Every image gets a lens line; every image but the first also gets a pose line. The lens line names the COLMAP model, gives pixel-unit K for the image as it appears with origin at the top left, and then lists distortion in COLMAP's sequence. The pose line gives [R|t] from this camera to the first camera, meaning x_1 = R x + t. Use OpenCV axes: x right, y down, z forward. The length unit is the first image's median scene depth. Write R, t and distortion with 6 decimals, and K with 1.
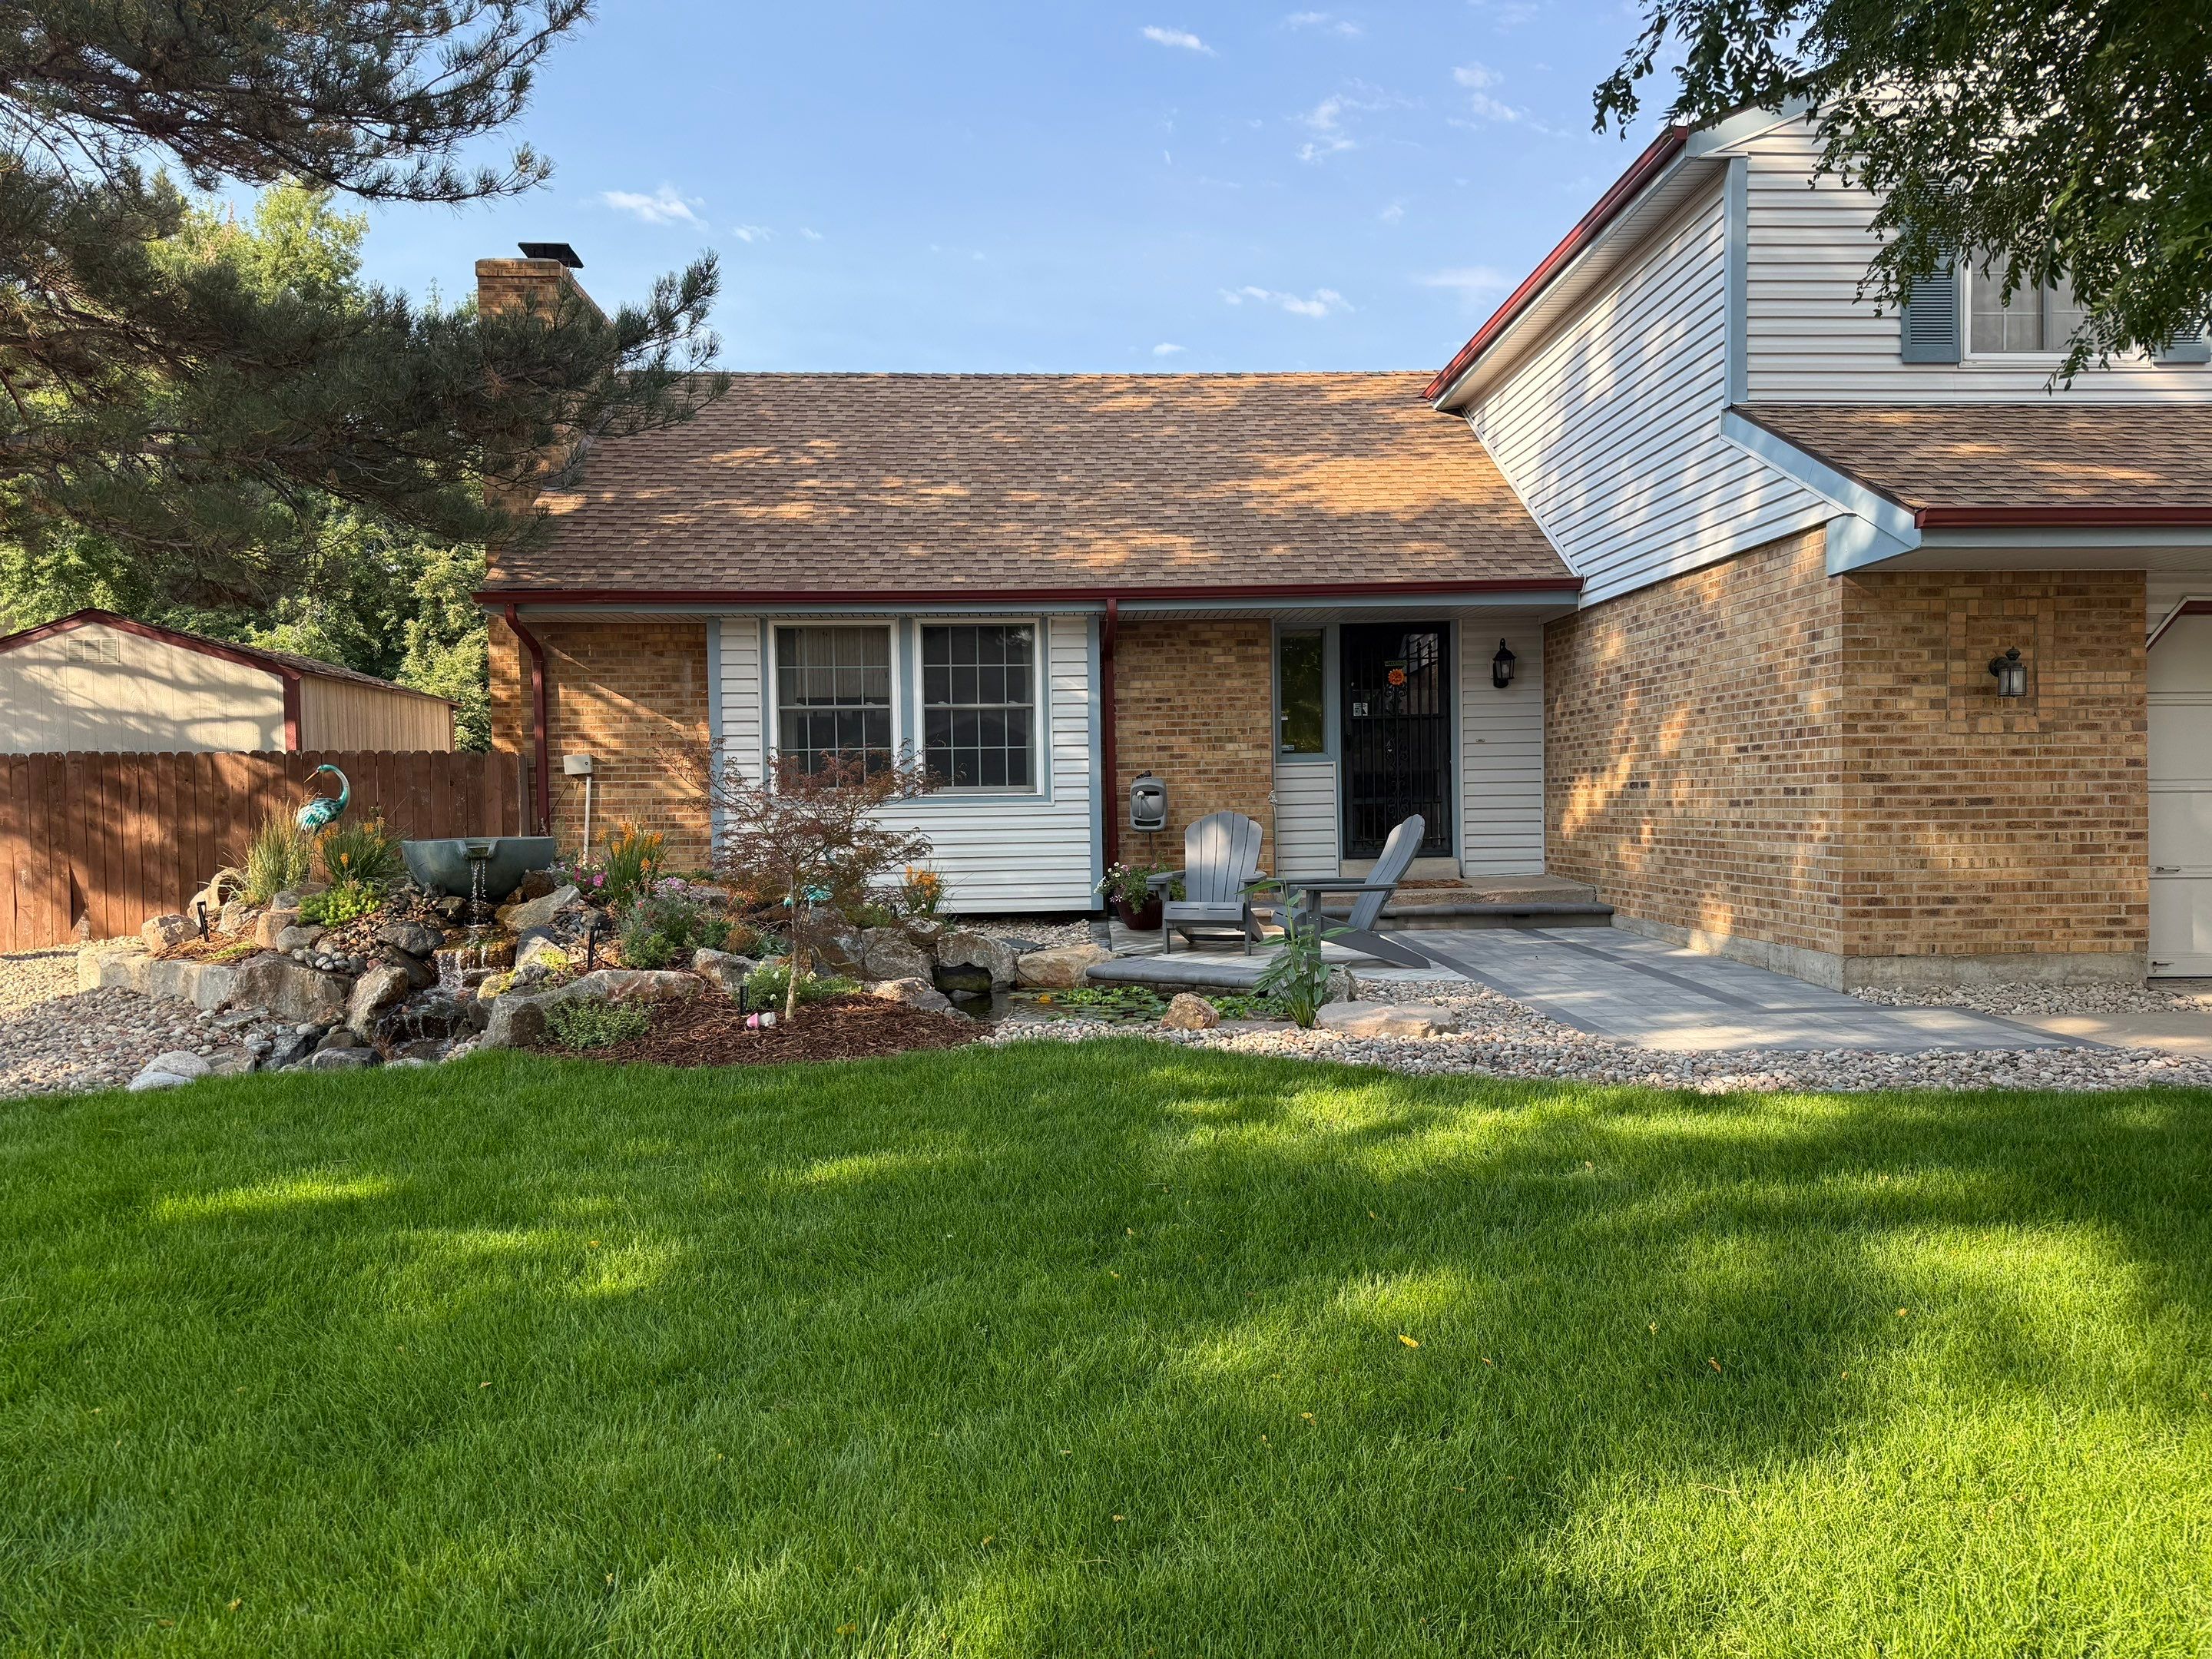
lens RADIAL K [[1627.0, 0, 1006.5], [0, 1627.0, 860.8], [0, 0, 1]] dist [0.143023, -0.230822]
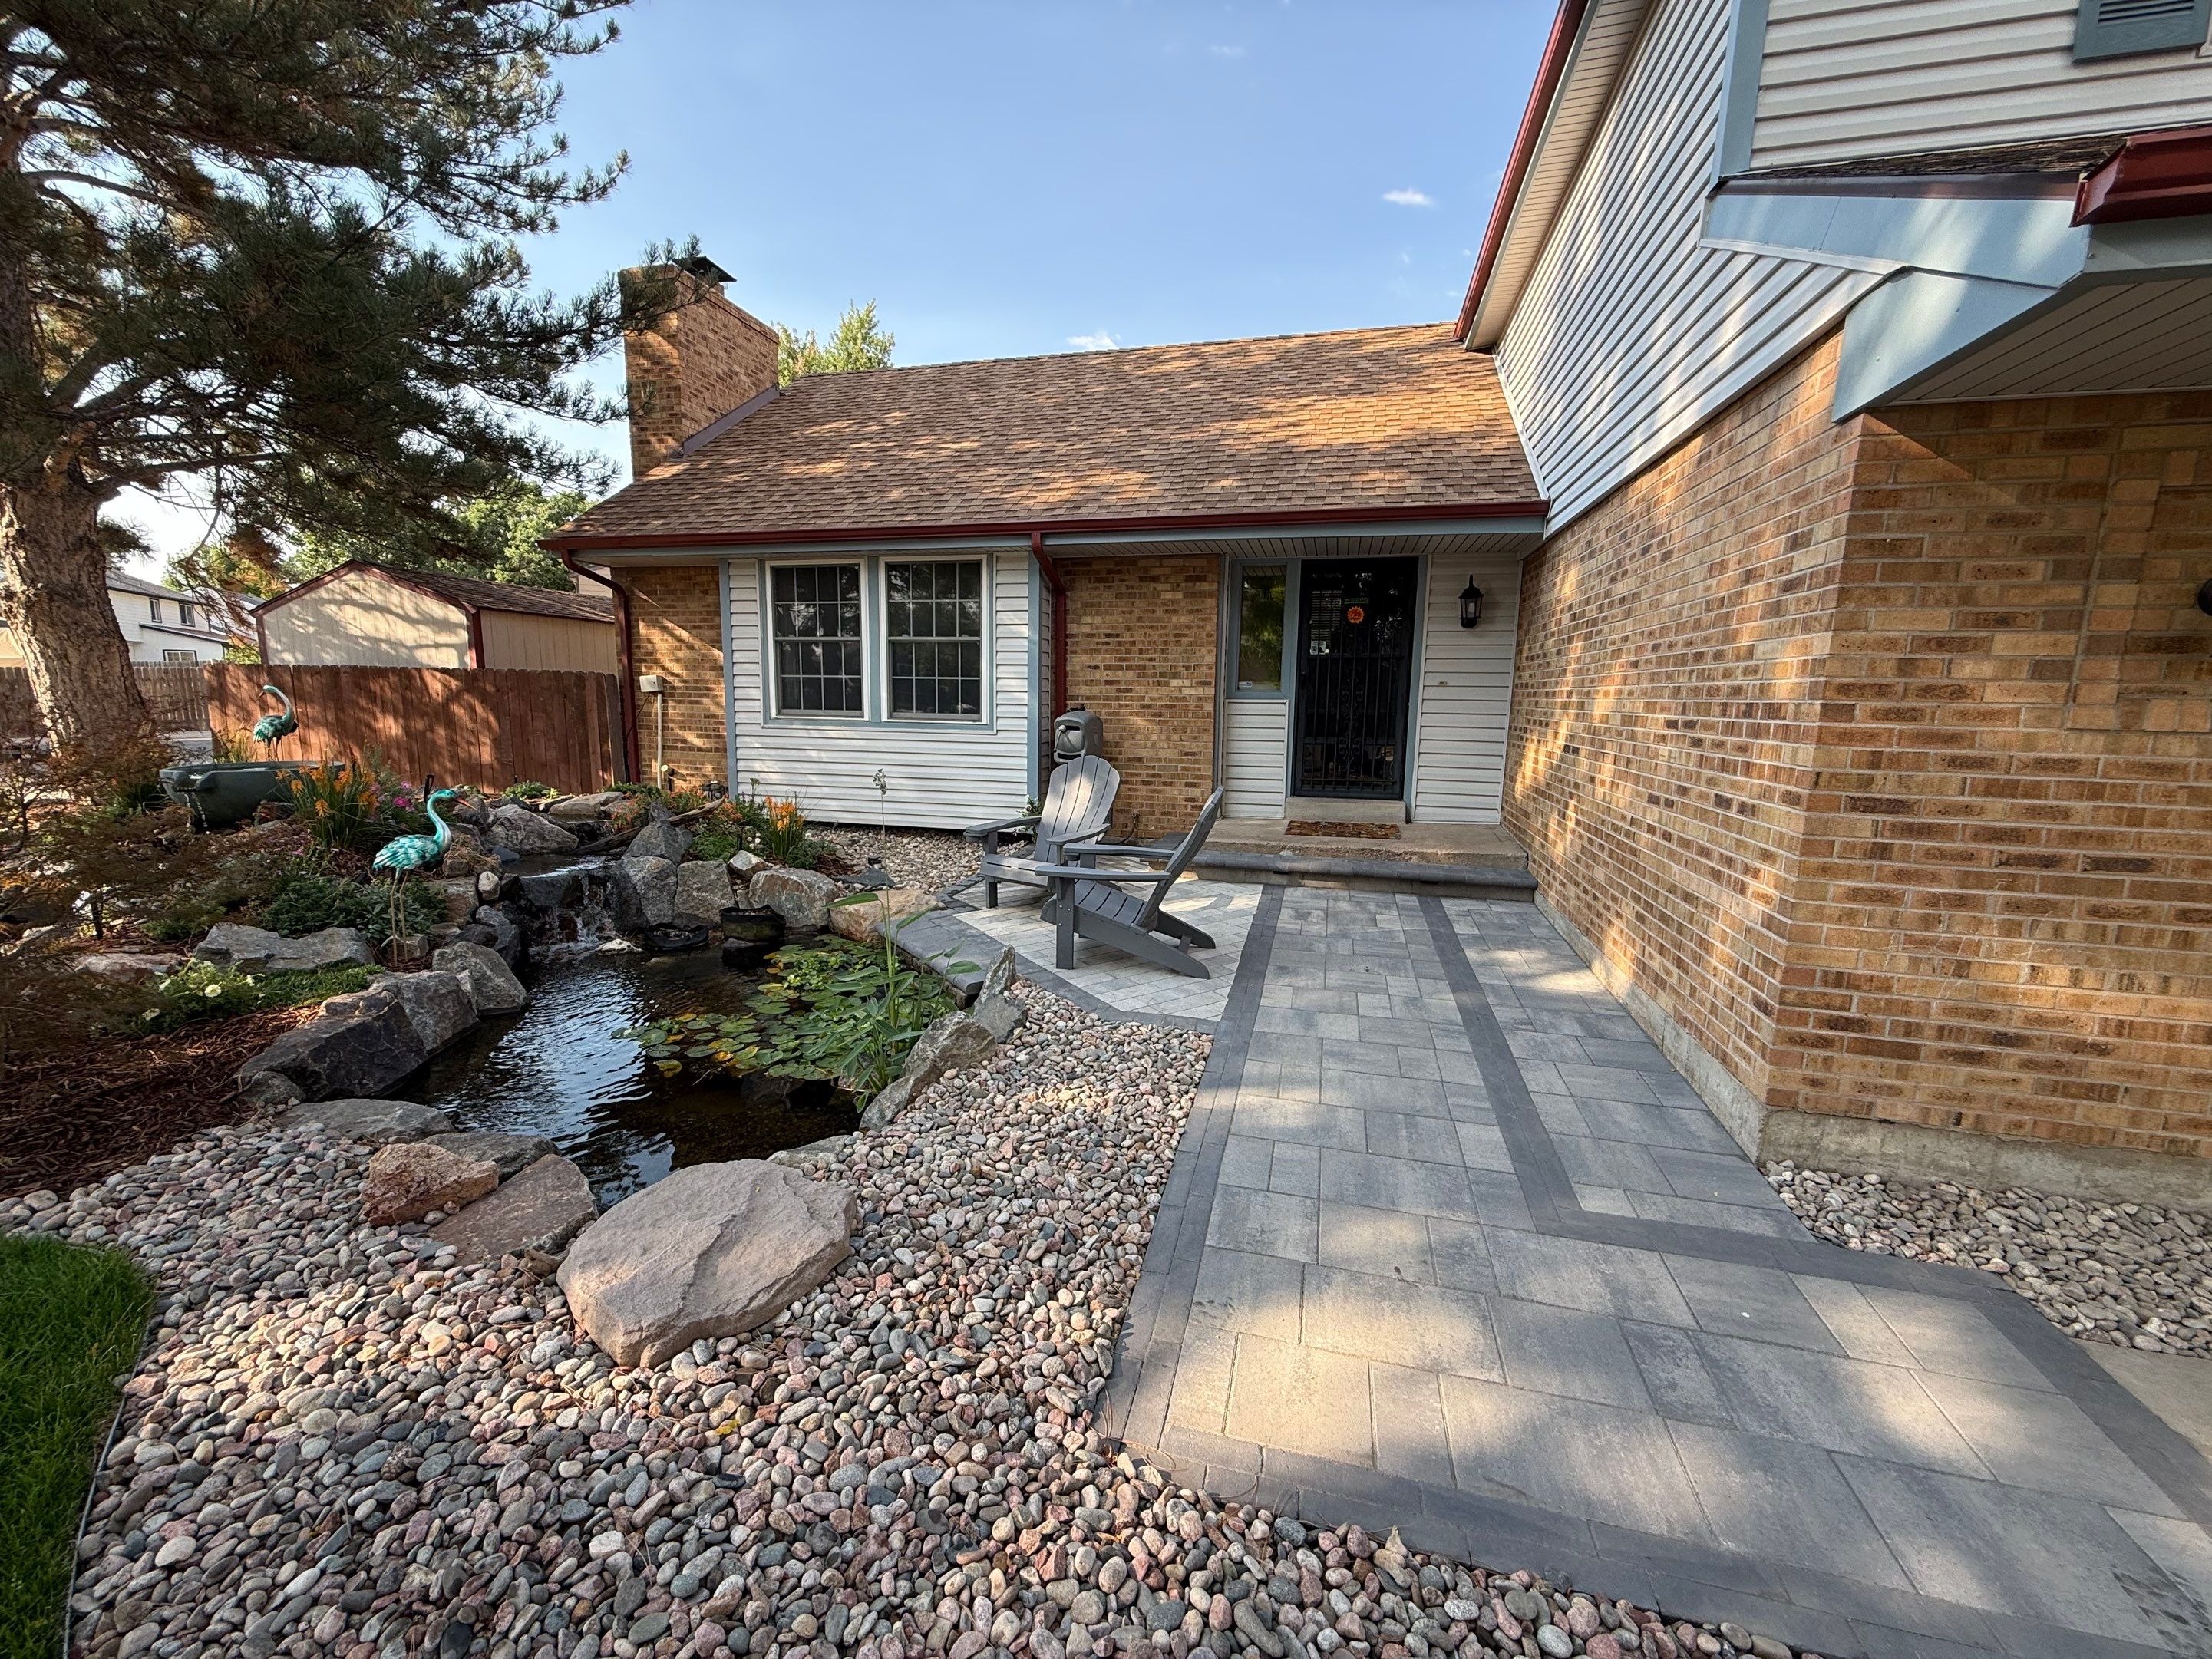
lens RADIAL K [[856.6, 0, 1099.3], [0, 856.6, 828.2], [0, 0, 1]] dist [-0.002142, 0.000126]
pose [[0.956167, 0.075265, -0.282984, 0.261138], [-0.038753, 0.990427, 0.132484, -0.050762], [0.290247, -0.115711, 0.949930, 0.480936]]
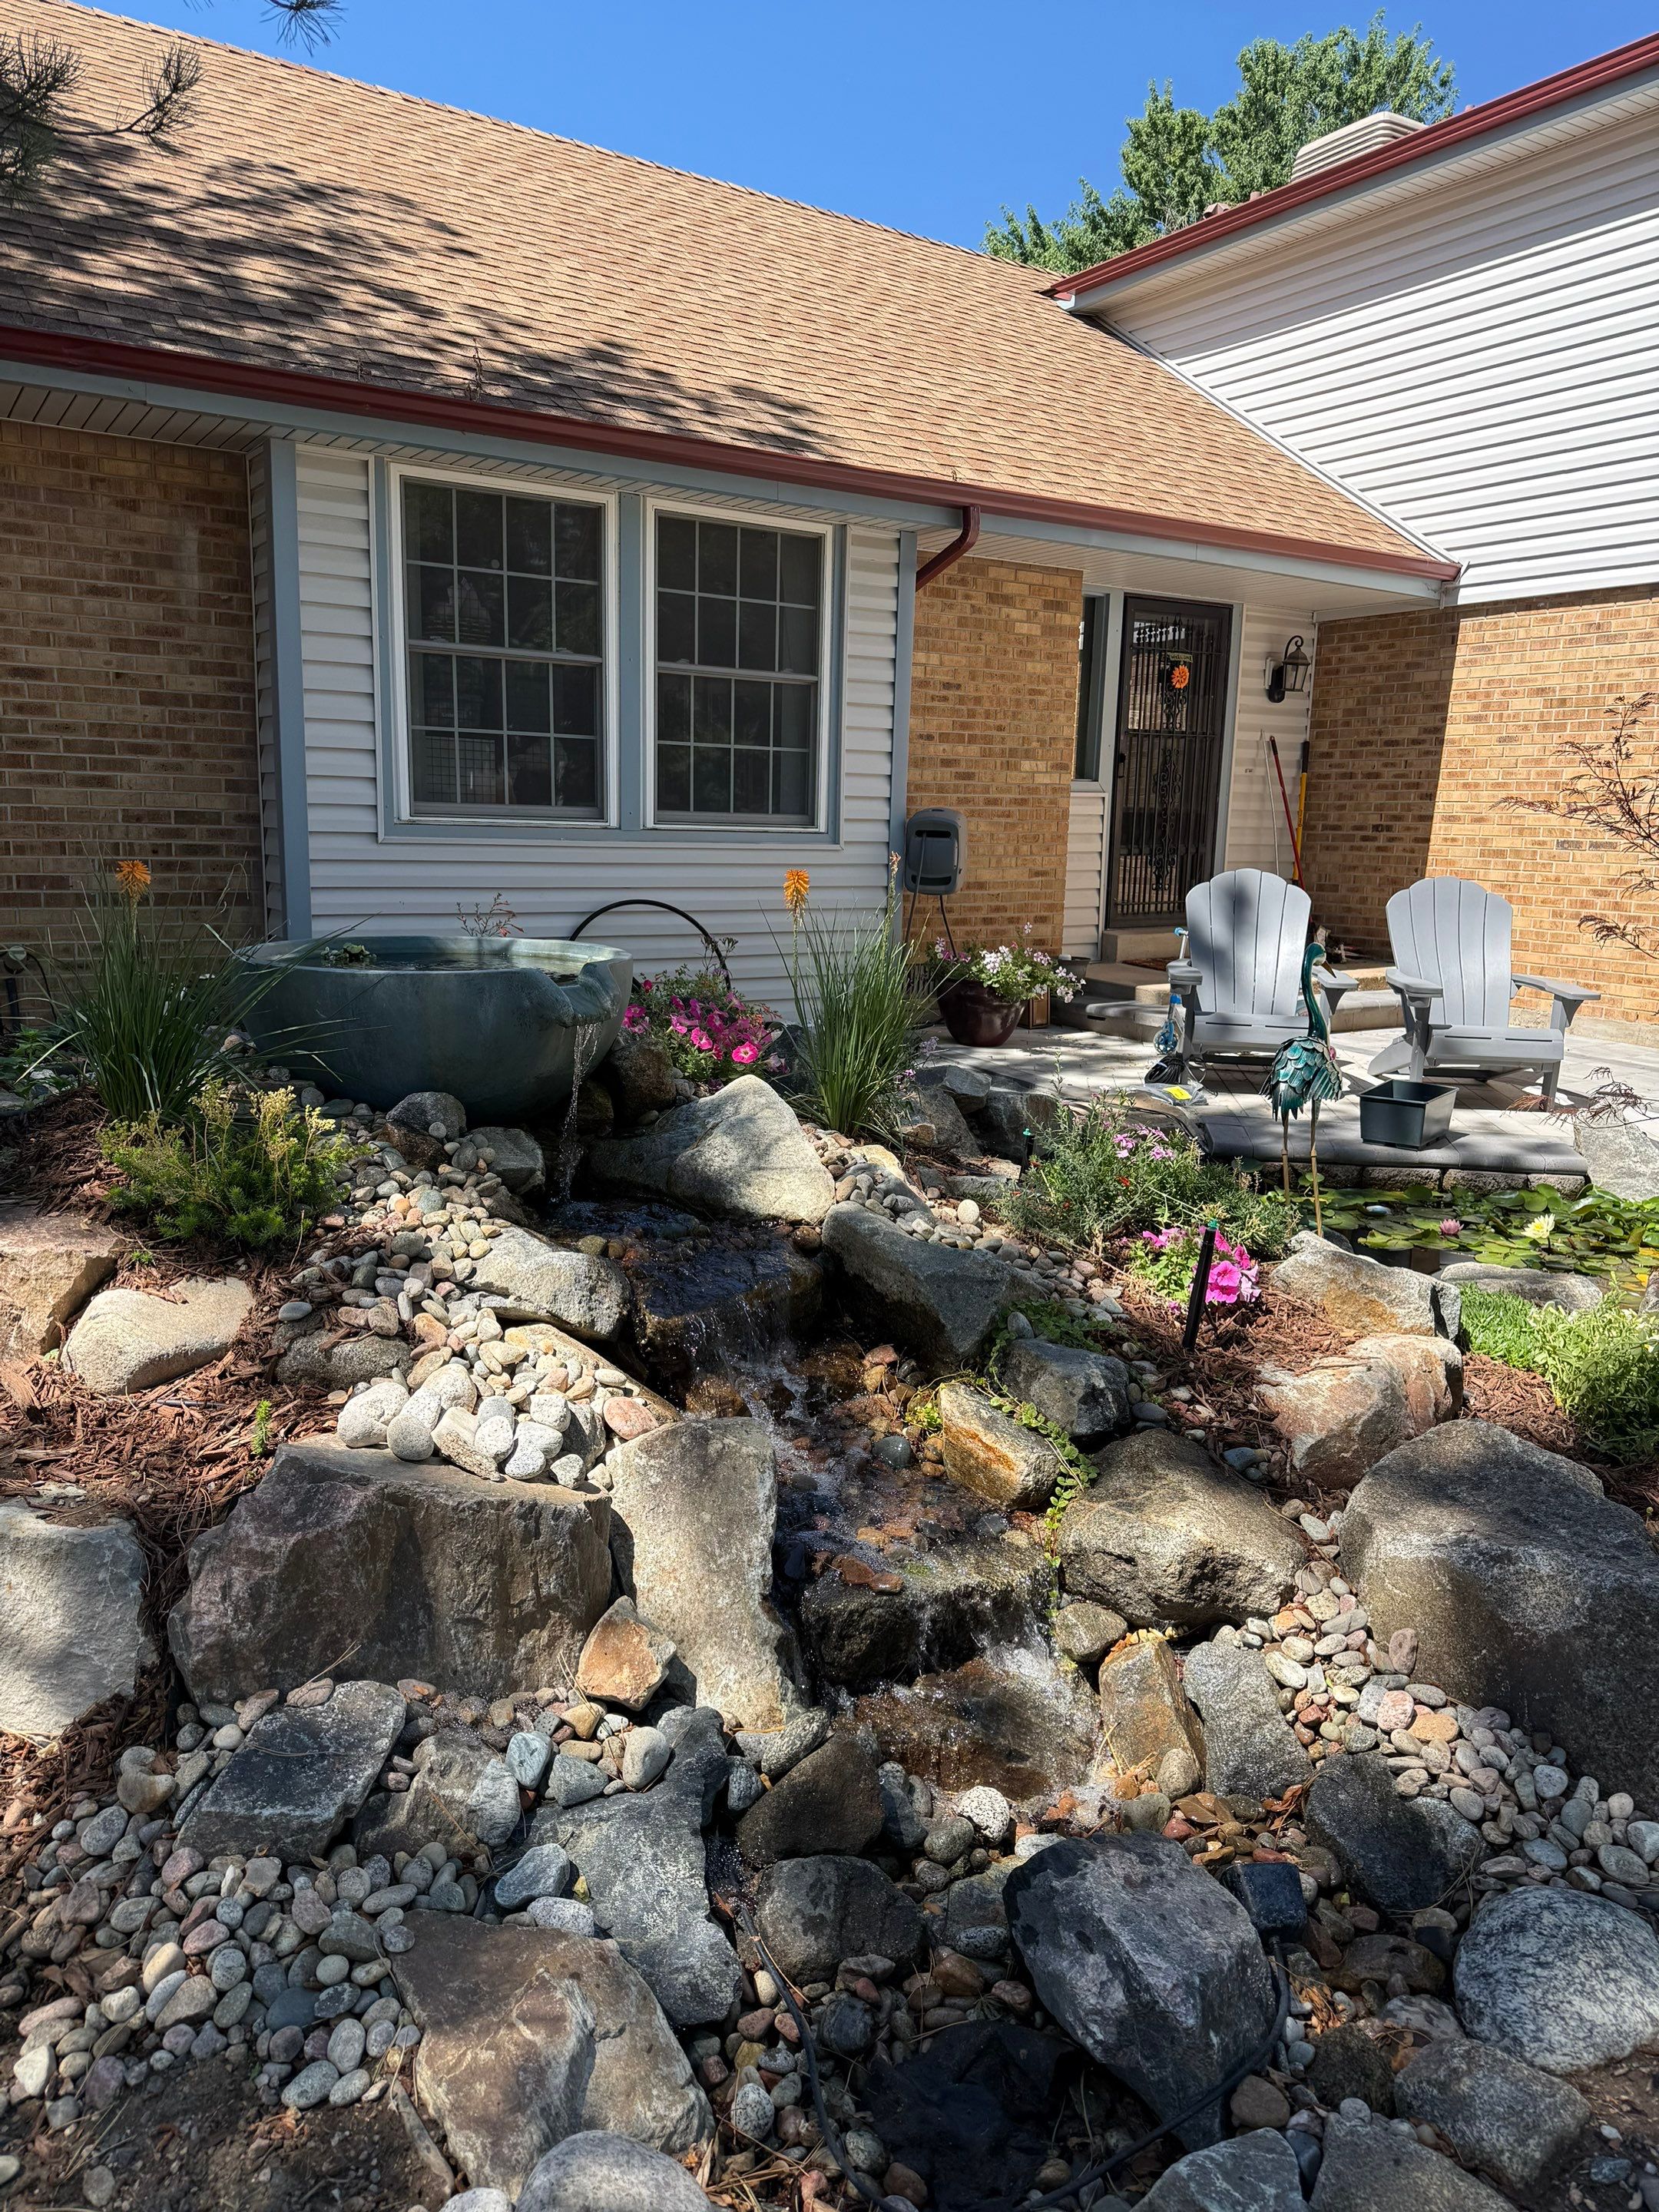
lens RADIAL K [[1627.0, 0, 854.3], [0, 1627.0, 1134.0], [0, 0, 1]] dist [0.143023, -0.230822]
pose [[0.846369, -0.067702, 0.528277, -0.308007], [-0.018242, 0.987621, 0.155796, -0.024064], [-0.532285, -0.141498, 0.834656, 0.460756]]
